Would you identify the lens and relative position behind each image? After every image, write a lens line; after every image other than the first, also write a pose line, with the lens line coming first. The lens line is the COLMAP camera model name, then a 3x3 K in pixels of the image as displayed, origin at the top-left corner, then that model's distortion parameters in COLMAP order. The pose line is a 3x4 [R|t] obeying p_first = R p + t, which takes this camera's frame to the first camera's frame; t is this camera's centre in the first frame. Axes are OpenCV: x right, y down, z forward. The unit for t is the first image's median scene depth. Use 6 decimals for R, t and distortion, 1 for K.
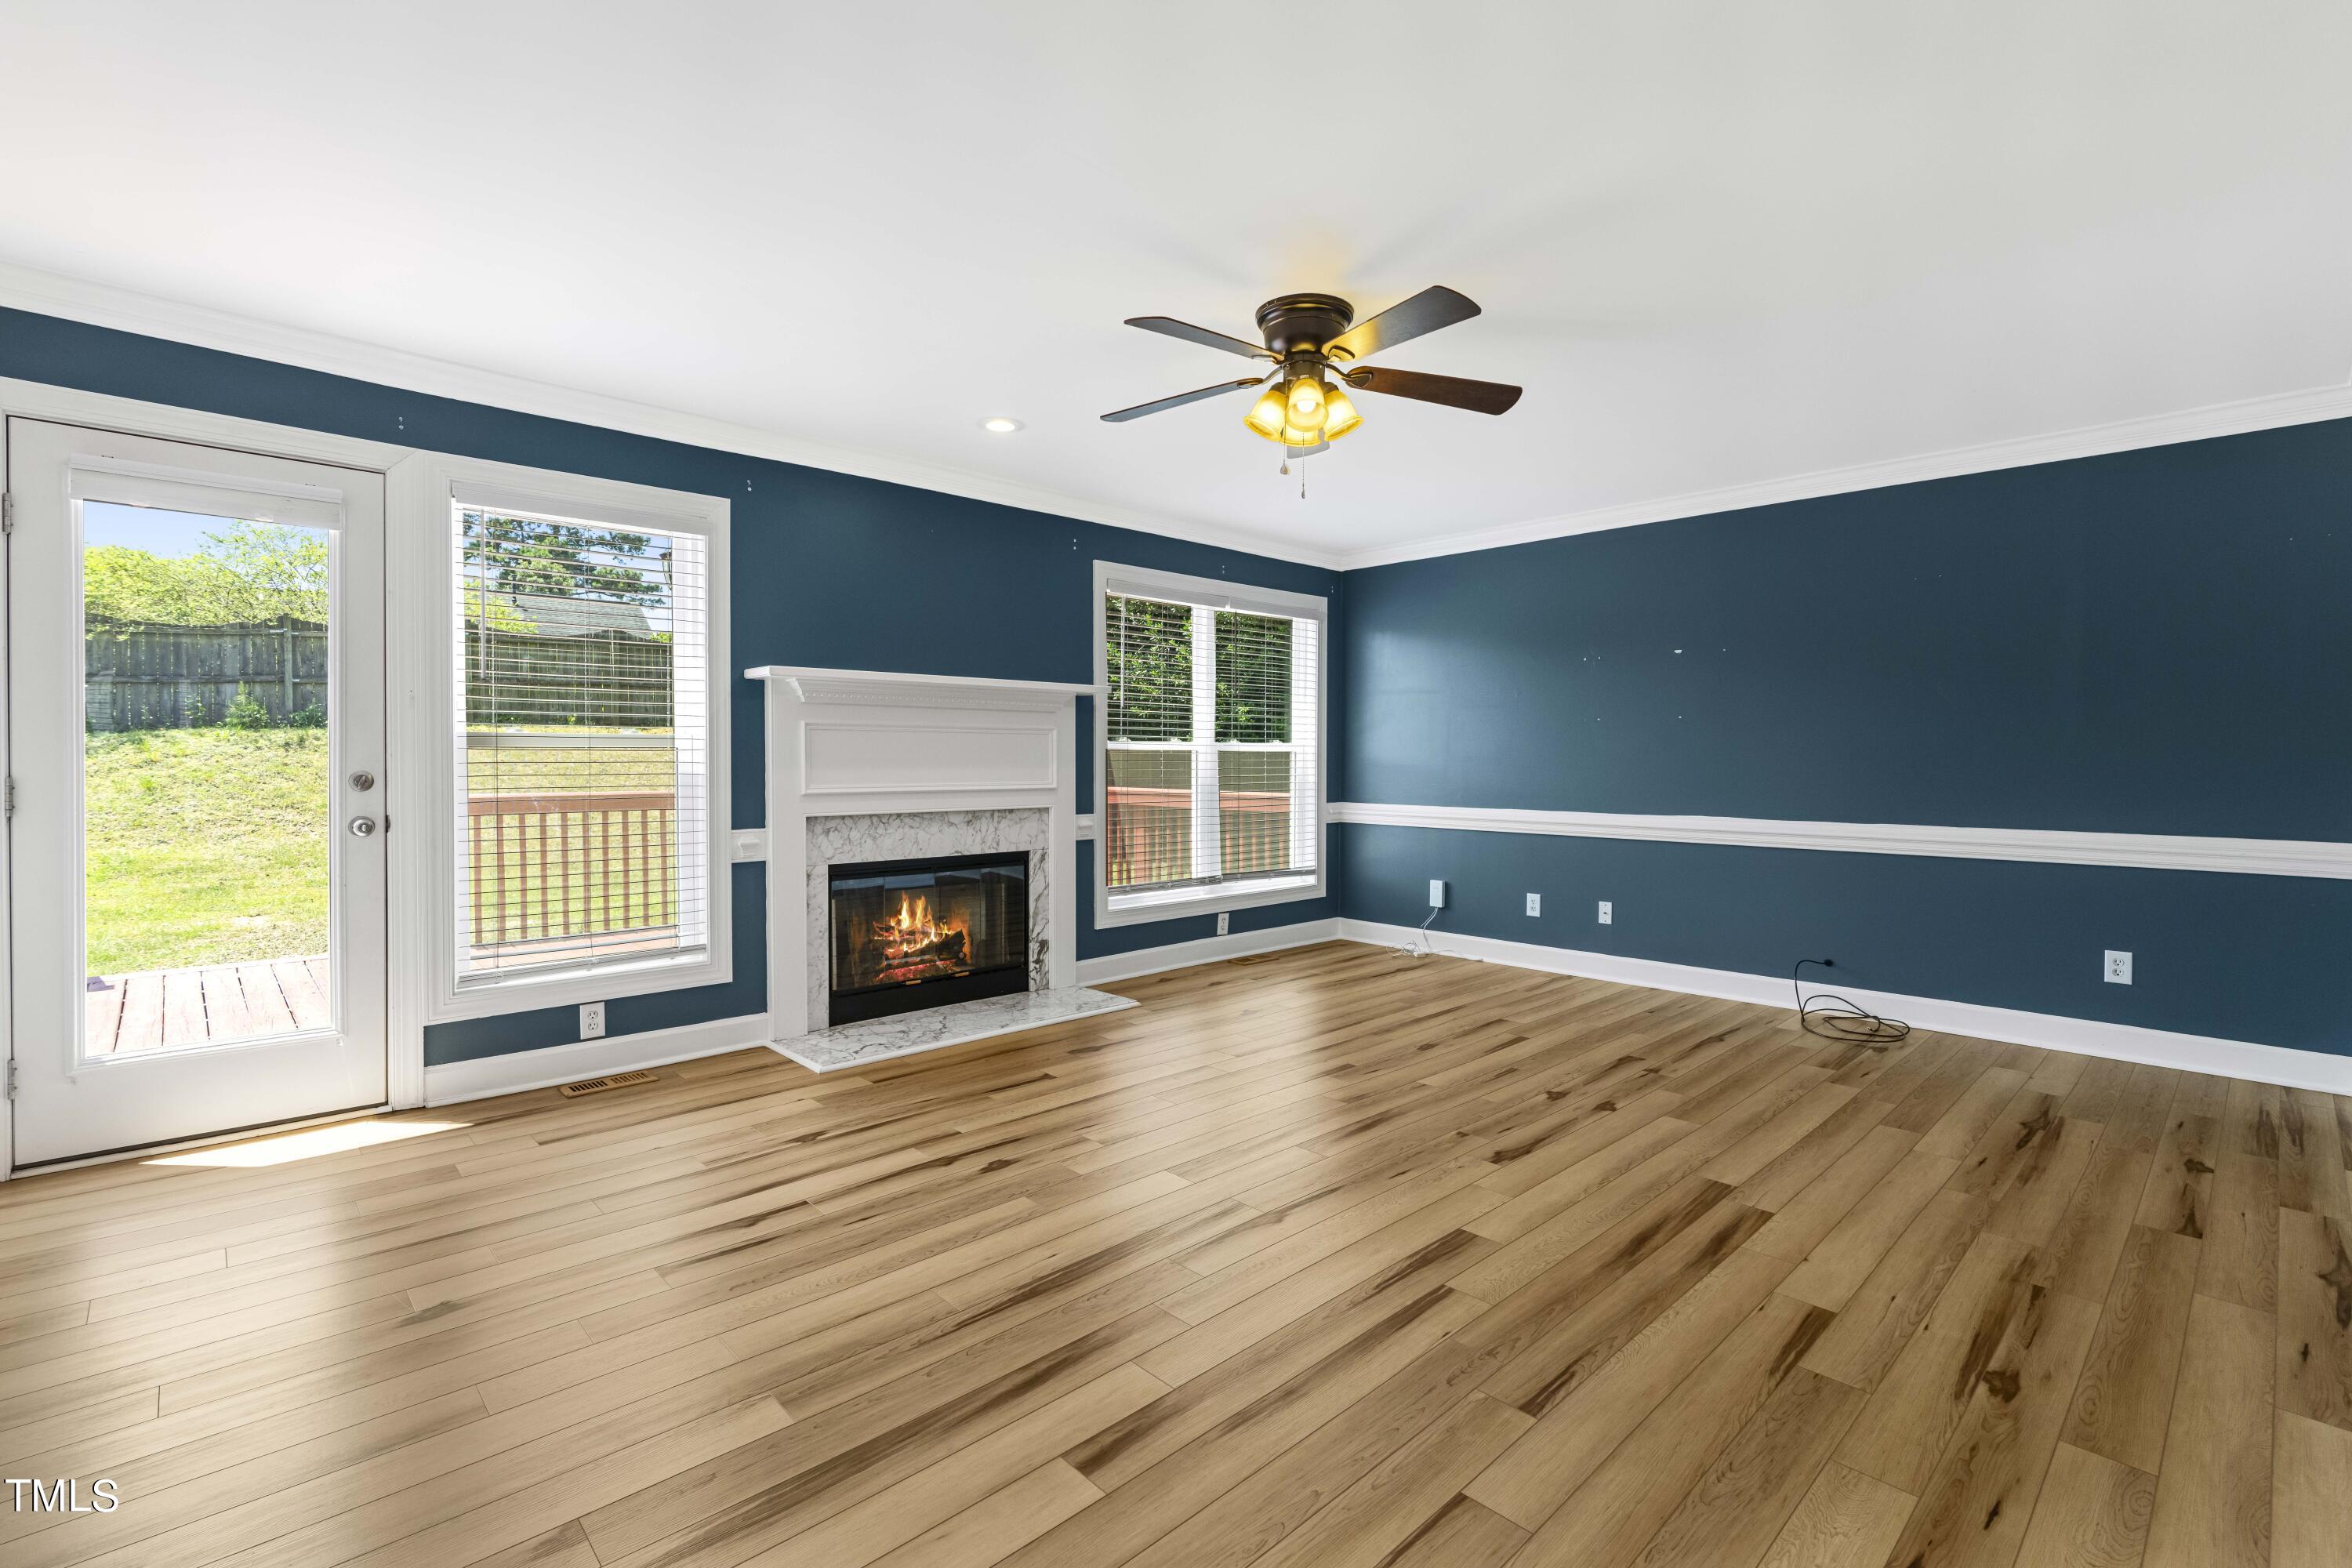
lens RADIAL K [[1057.7, 0, 1188.2], [0, 1057.7, 776.1], [0, 0, 1]] dist [-0.011323, 0.005429]
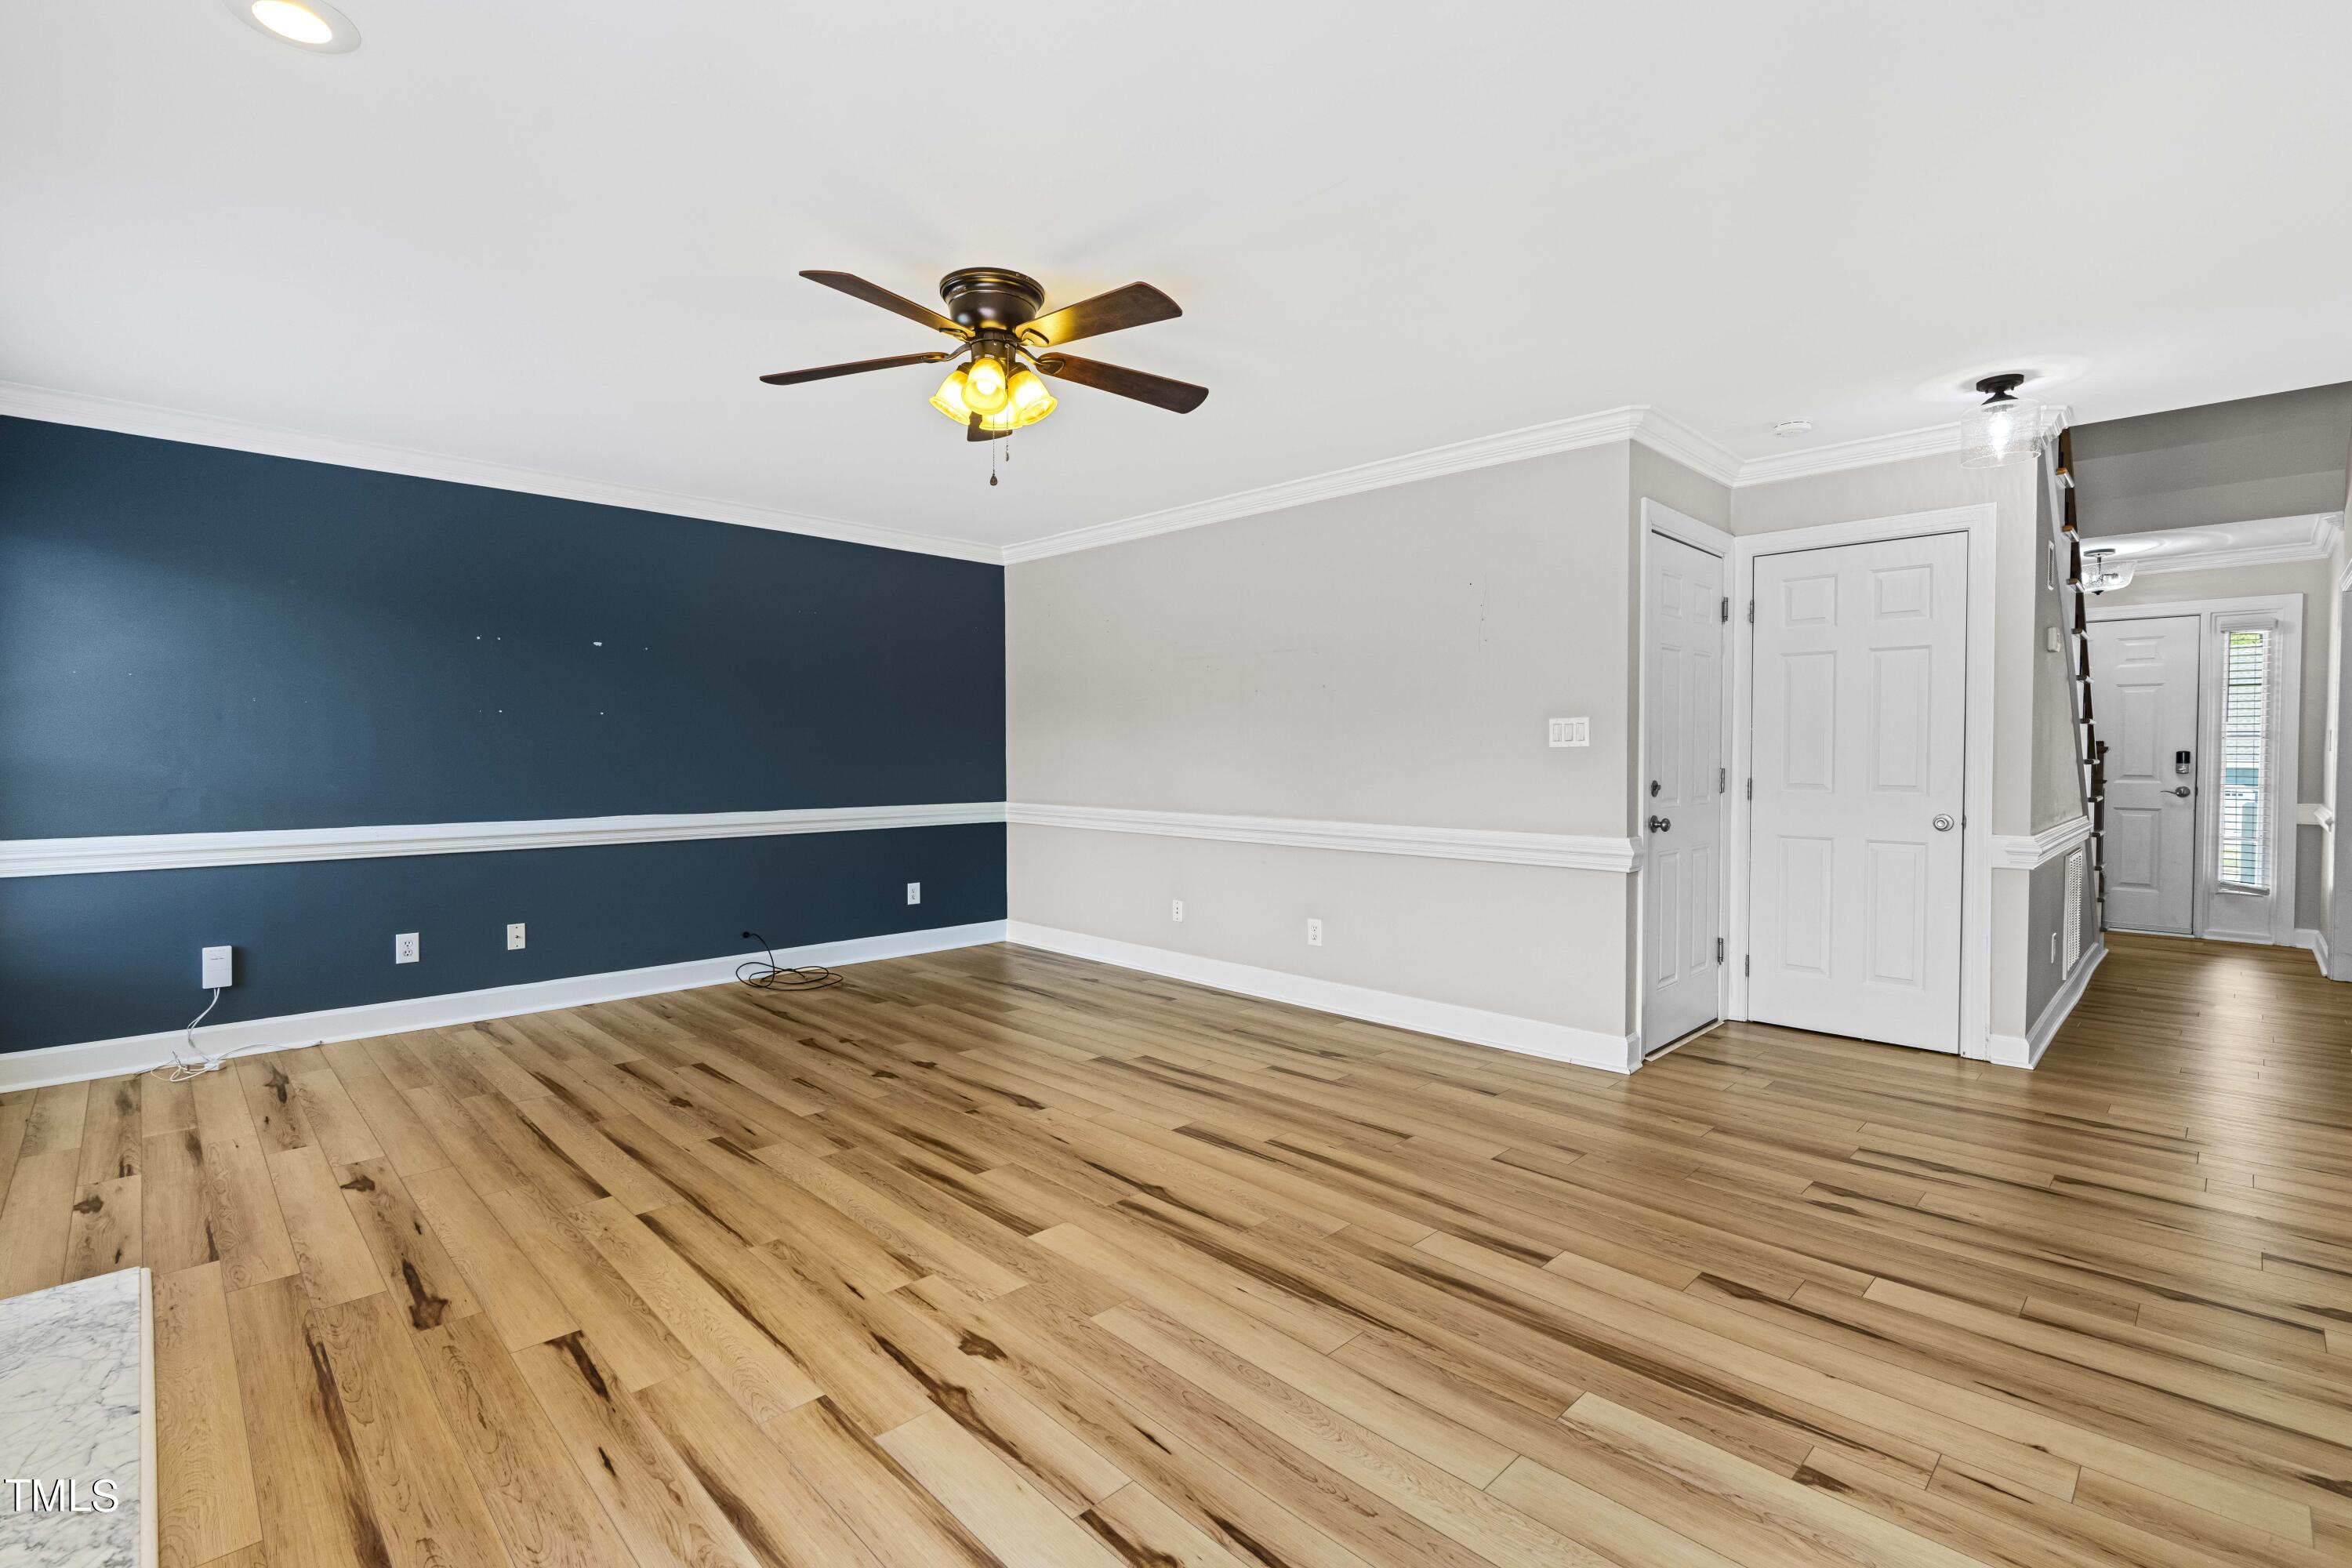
lens RADIAL K [[1057.7, 0, 1188.2], [0, 1057.7, 776.1], [0, 0, 1]] dist [-0.011323, 0.005429]
pose [[-0.020379, -0.022521, 0.999539, -0.869329], [0.019309, 0.999551, 0.022915, -0.018242], [-0.999606, 0.019767, -0.019935, 0.874079]]
